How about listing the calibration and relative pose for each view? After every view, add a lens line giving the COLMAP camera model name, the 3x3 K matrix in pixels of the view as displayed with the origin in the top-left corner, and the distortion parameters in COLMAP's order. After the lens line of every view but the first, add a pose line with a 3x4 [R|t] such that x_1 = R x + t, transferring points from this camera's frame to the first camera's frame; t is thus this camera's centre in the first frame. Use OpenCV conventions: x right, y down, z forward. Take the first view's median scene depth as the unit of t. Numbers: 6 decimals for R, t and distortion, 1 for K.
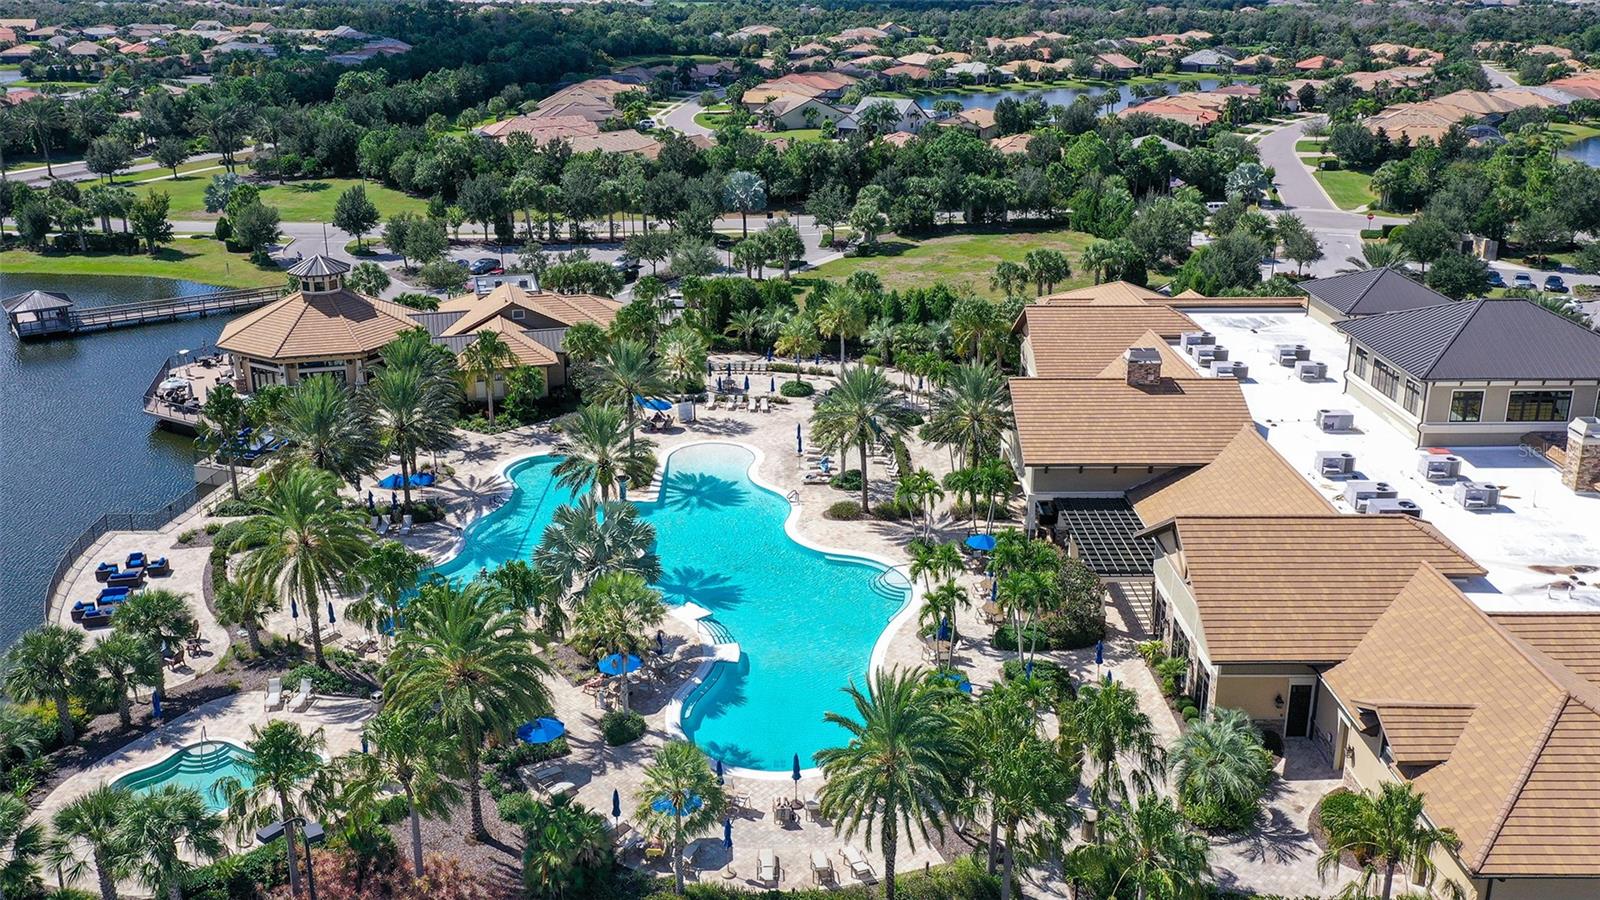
lens RADIAL K [[1285.1, 0, 800.0], [0, 1285.1, 450.0], [0, 0, 1]] dist [0.026252, -0.007820]
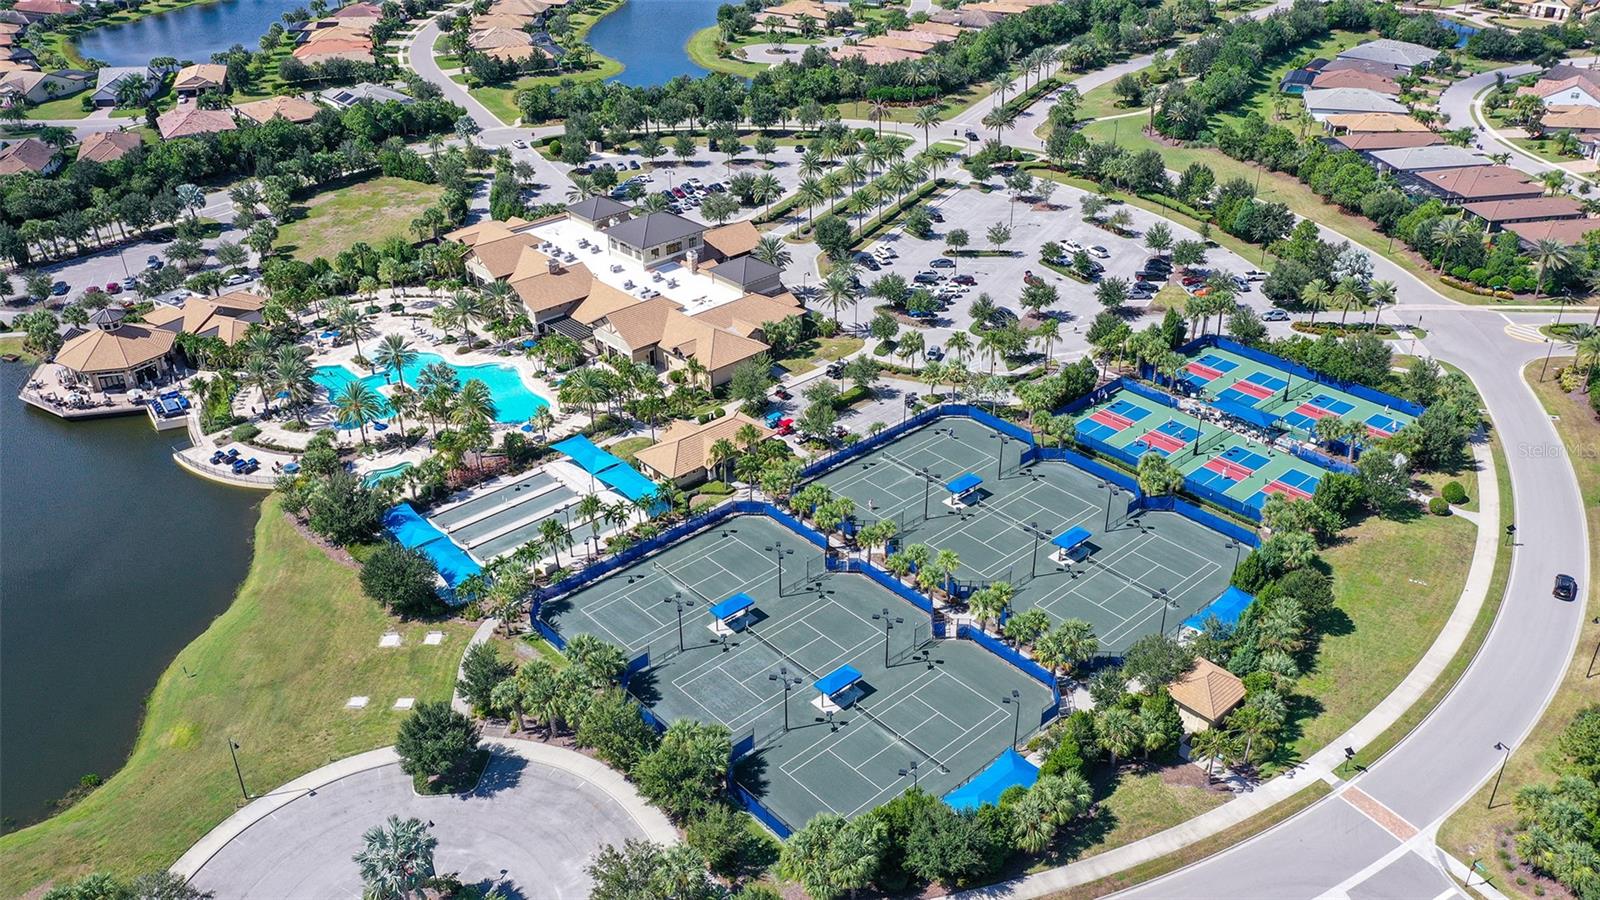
lens RADIAL K [[1285.1, 0, 800.0], [0, 1285.1, 450.0], [0, 0, 1]] dist [0.026252, -0.007820]
pose [[0.742920, -0.337365, 0.578147, -1.133790], [0.243434, 0.940735, 0.236132, -0.232102], [-0.623546, -0.034687, 0.781017, -1.585546]]
